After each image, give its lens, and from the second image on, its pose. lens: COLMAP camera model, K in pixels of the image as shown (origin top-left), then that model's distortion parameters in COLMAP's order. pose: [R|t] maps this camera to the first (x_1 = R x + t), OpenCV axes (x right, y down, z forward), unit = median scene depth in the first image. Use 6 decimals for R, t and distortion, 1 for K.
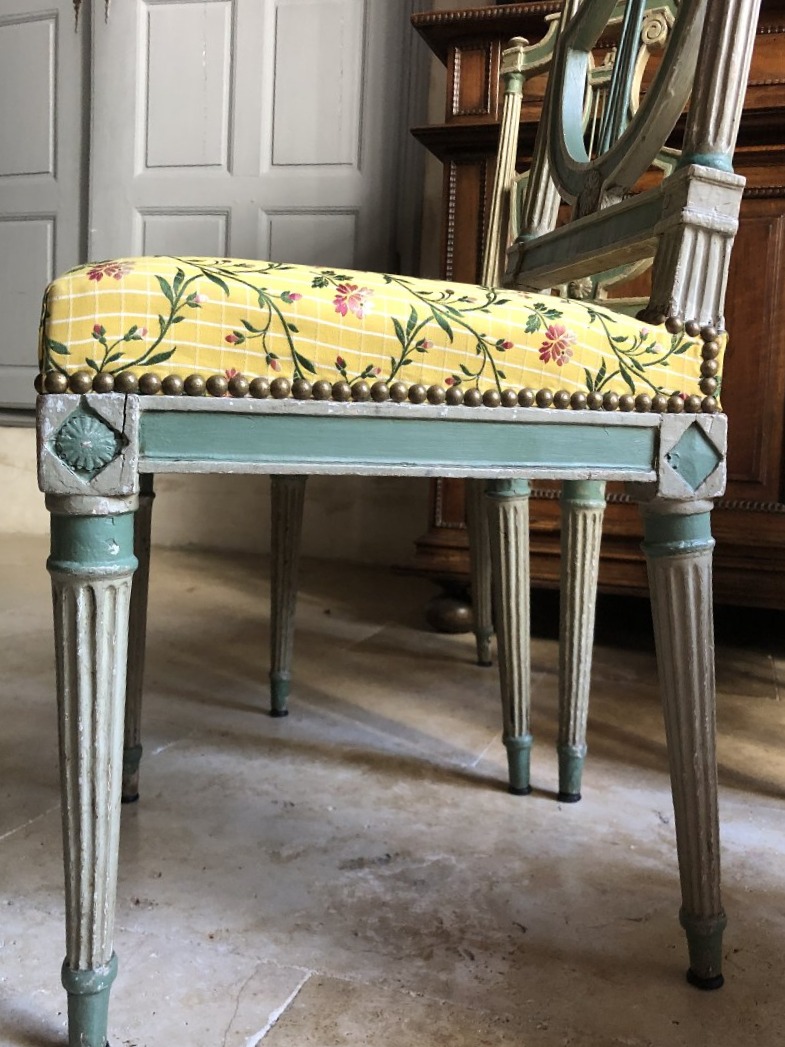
lens RADIAL K [[1019.5, 0, 392.3], [0, 1019.5, 508.4], [0, 0, 1]] dist [0.043912, -0.034286]
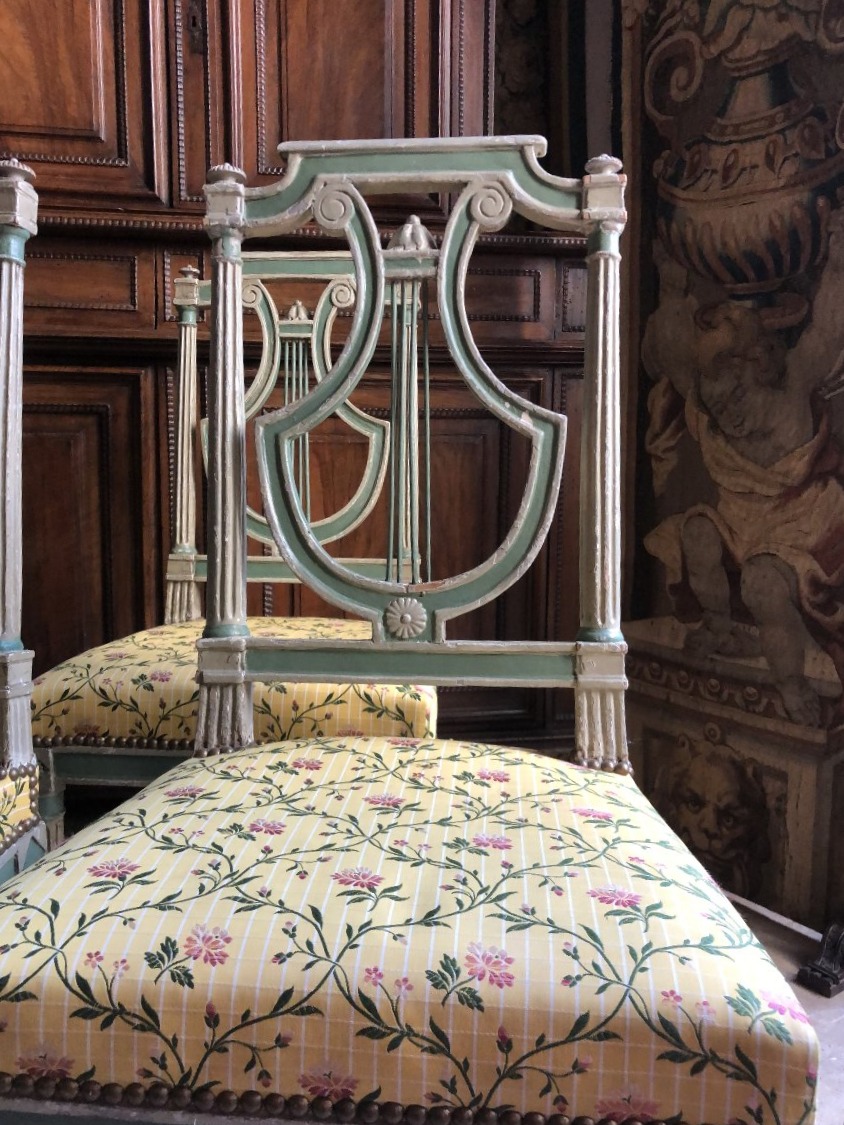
lens RADIAL K [[1010.2, 0, 440.3], [0, 1010.2, 551.9], [0, 0, 1]] dist [0.016203, -0.001303]
pose [[0.878611, -0.084444, 0.470012, 0.499734], [0.059113, 0.995903, 0.068426, -0.518879], [-0.473865, -0.032336, 0.880004, -0.238328]]
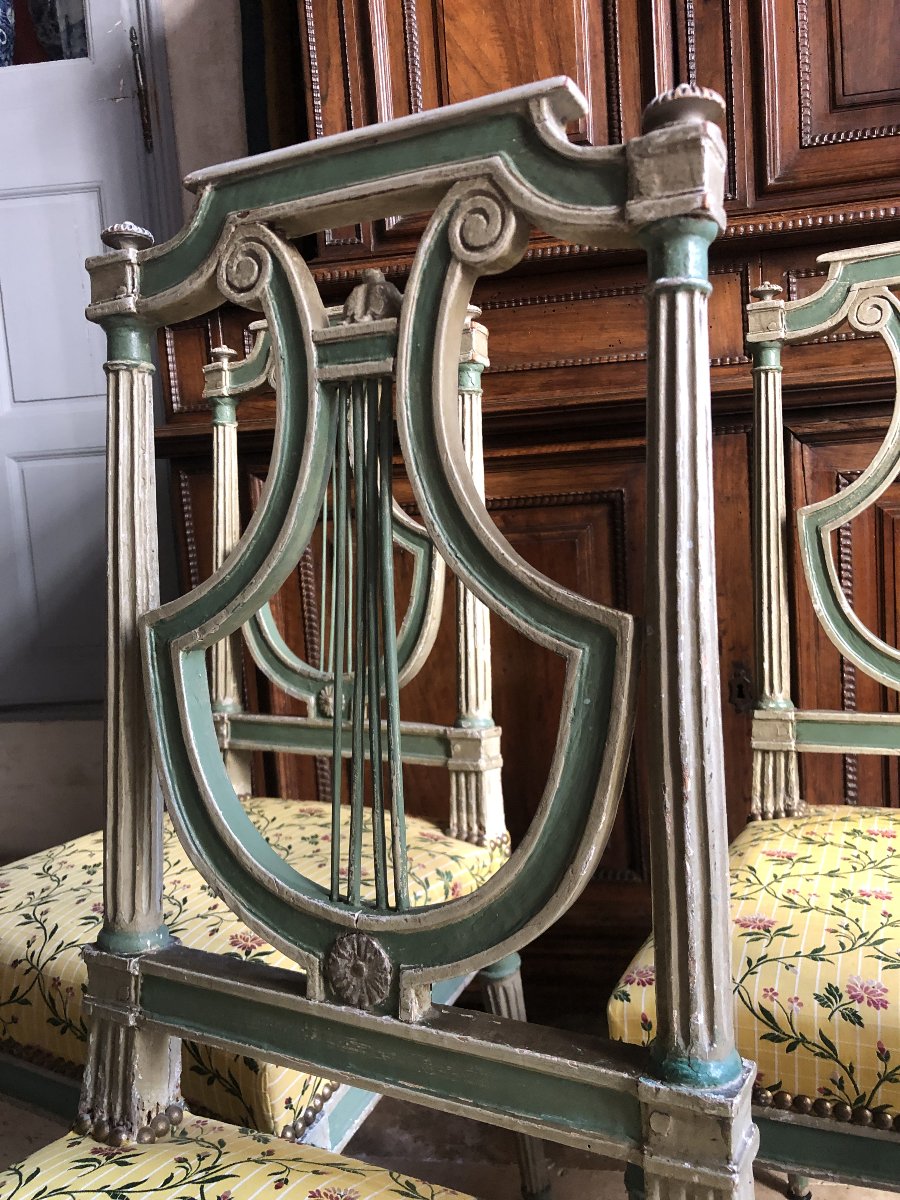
lens RADIAL K [[1021.7, 0, 443.8], [0, 1021.7, 593.1], [0, 0, 1]] dist [0.013984, 0.002267]
pose [[0.984490, -0.124251, 0.123861, 0.398248], [0.120279, 0.991971, 0.039073, -0.685246], [-0.127721, -0.023569, 0.991530, 0.545853]]
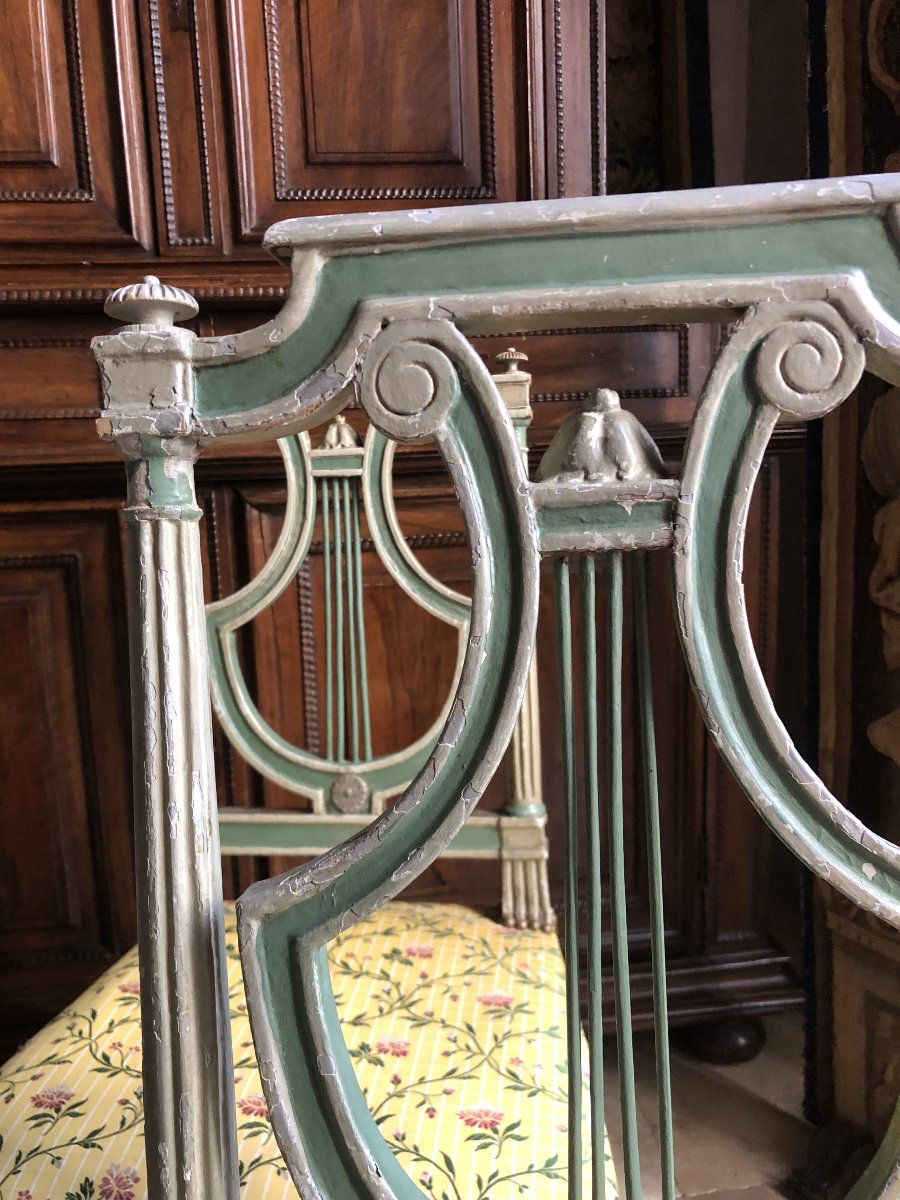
lens RADIAL K [[1021.2, 0, 452.0], [0, 1021.2, 594.1], [0, 0, 1]] dist [0.039410, -0.059474]
pose [[0.895155, -0.140846, 0.422918, 0.813876], [0.101040, 0.988186, 0.115236, -0.835177], [-0.434152, -0.060422, 0.898811, 0.504601]]
